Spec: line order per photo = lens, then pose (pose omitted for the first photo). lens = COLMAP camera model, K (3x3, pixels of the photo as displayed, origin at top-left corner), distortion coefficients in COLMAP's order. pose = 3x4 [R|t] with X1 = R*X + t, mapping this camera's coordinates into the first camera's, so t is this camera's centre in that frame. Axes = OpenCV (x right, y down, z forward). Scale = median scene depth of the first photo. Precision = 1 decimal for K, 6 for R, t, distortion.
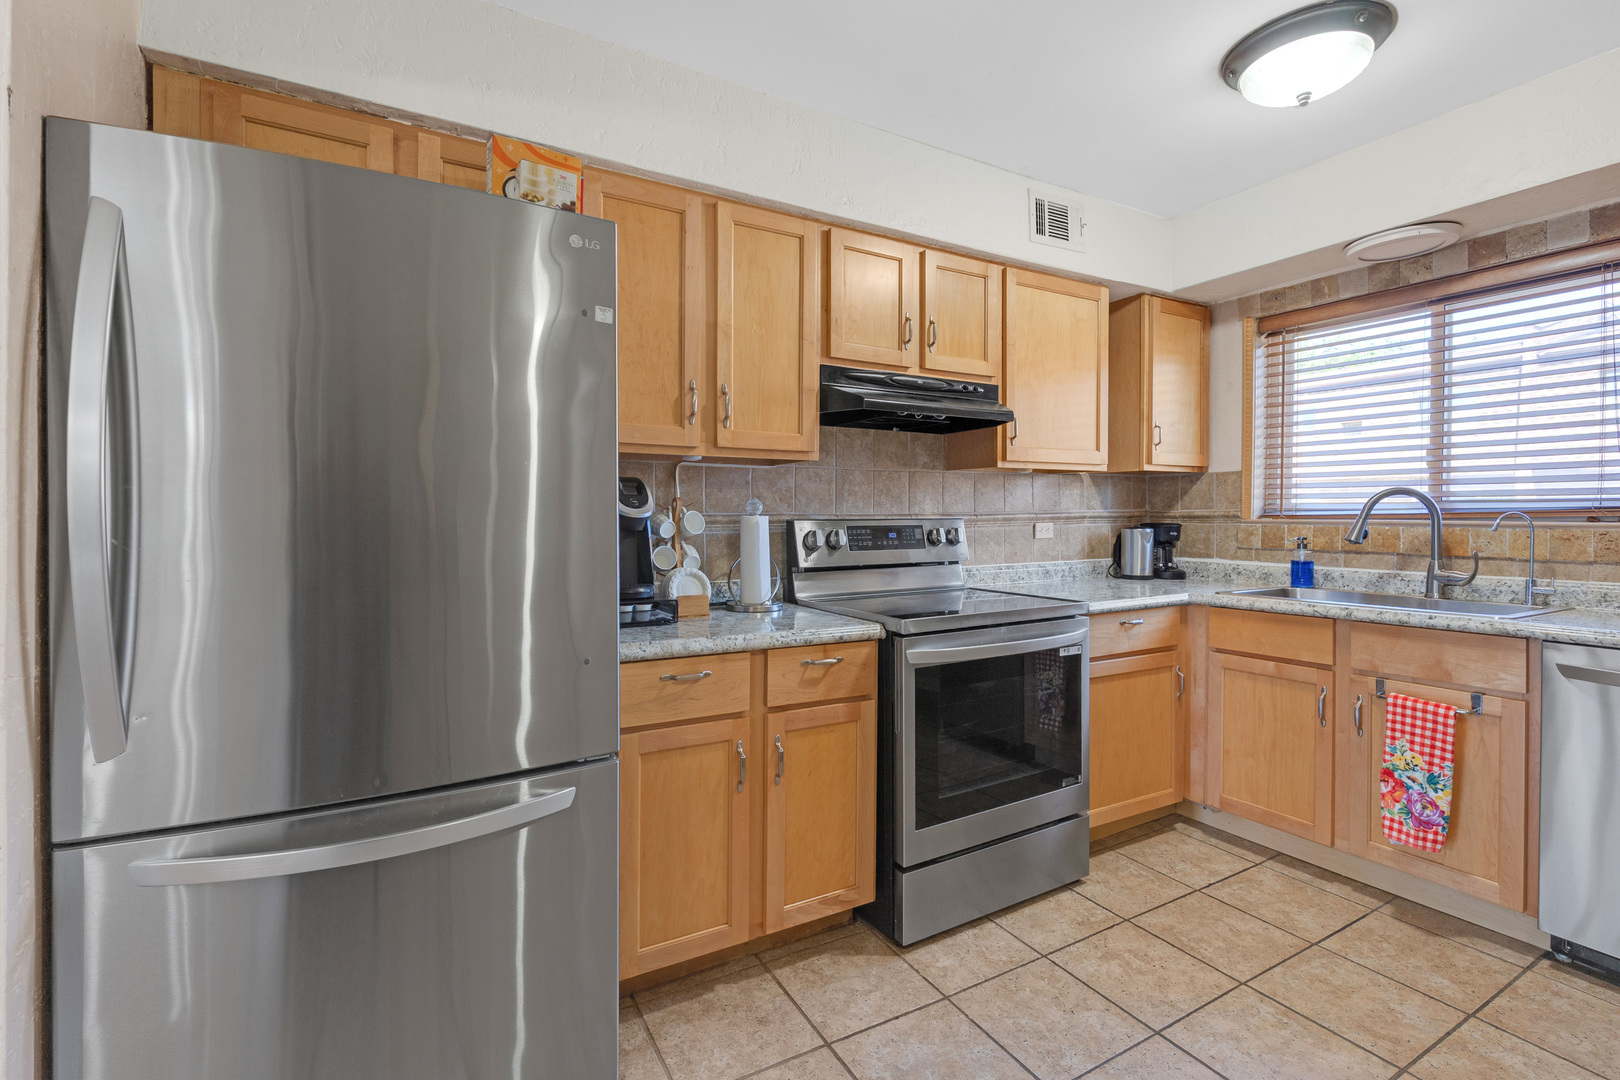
lens RADIAL K [[726.6, 0, 816.1], [0, 726.6, 521.9], [0, 0, 1]] dist [-0.002065, -0.000318]
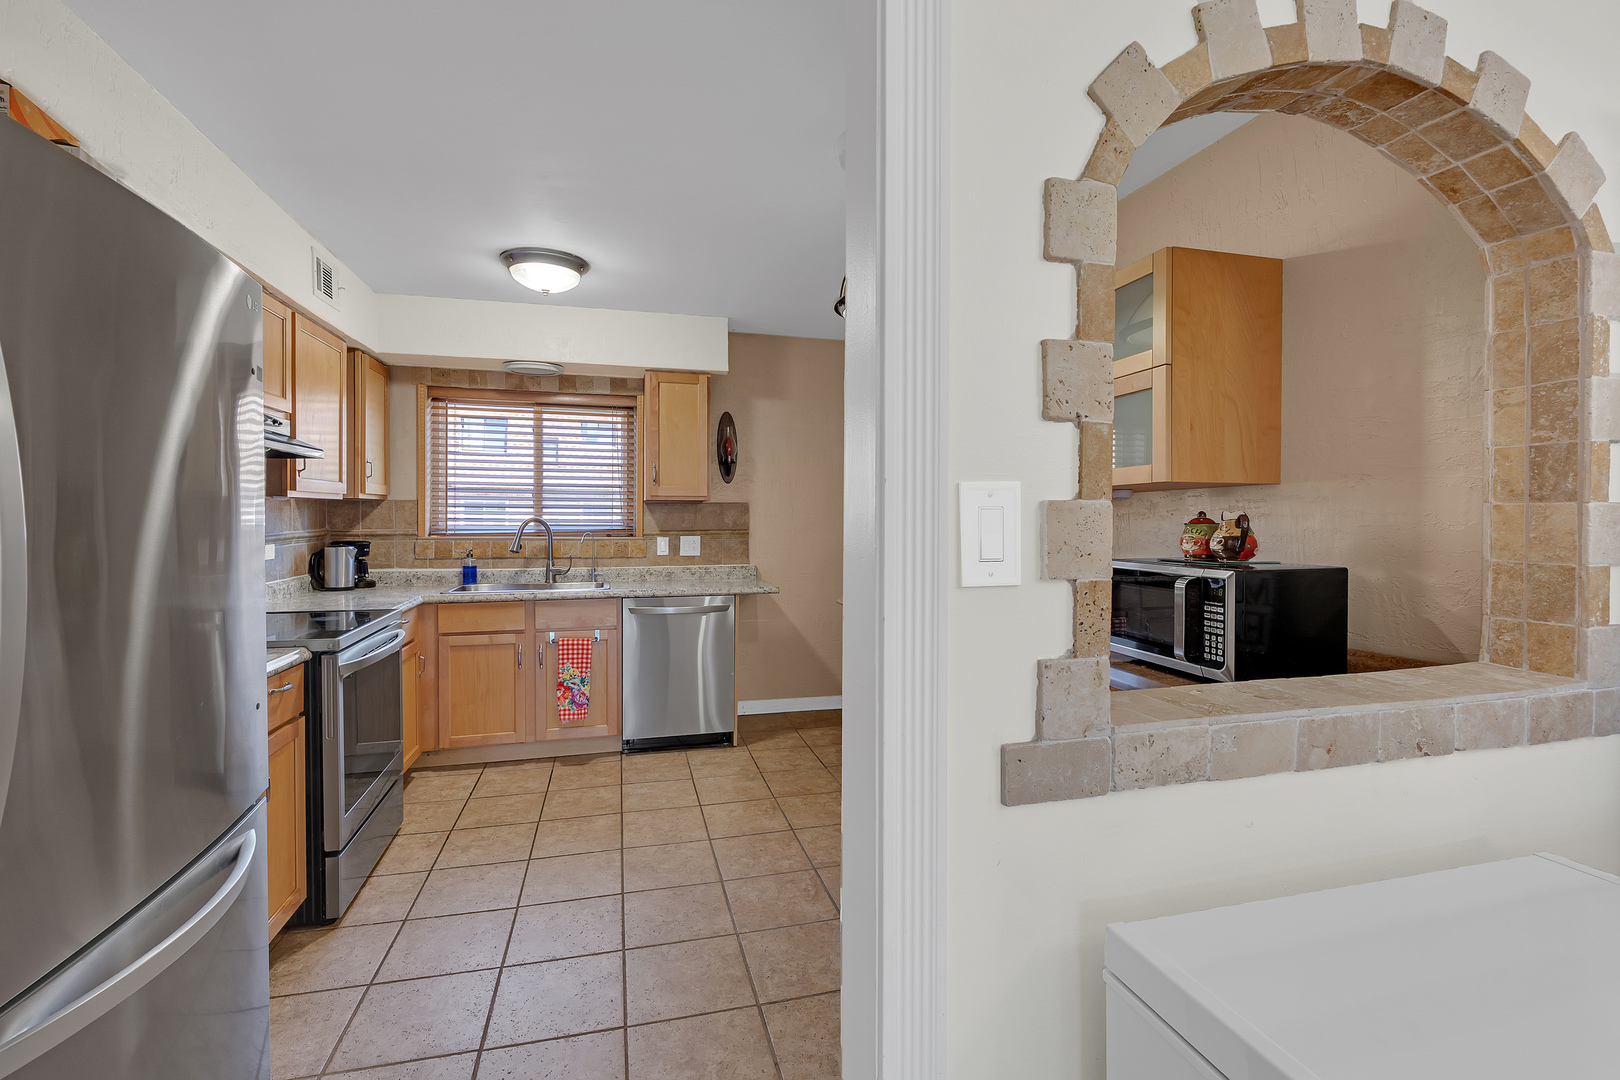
lens RADIAL K [[725.7, 0, 802.8], [0, 725.7, 531.4], [0, 0, 1]] dist [-0.004631, -0.000811]
pose [[0.262935, -0.017272, 0.964659, -0.667260], [0.004041, 0.999851, 0.016801, -0.044377], [-0.964805, -0.000520, 0.262966, -0.018848]]
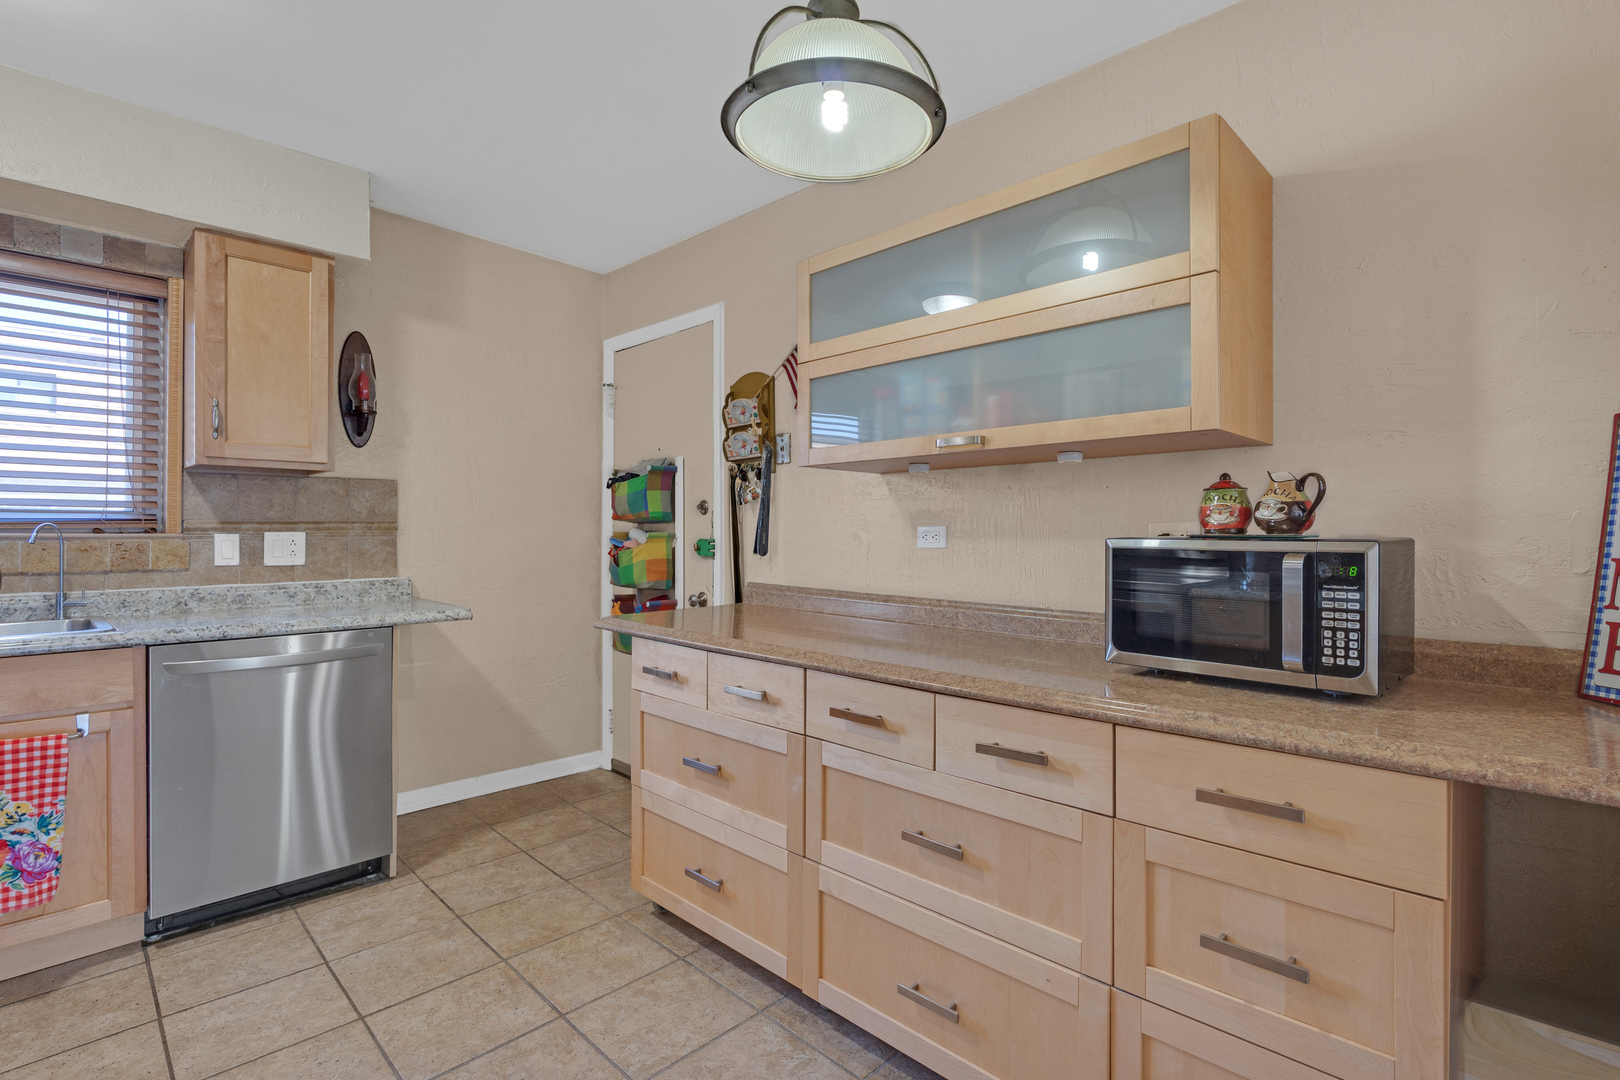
lens RADIAL K [[768.1, 0, 860.5], [0, 768.1, 533.6], [0, 0, 1]] dist [-0.004897, -0.000989]
pose [[-0.296160, -0.005046, 0.955125, -0.297529], [0.002856, 0.999977, 0.006169, -0.002931], [-0.955134, 0.004555, -0.296139, 0.272945]]
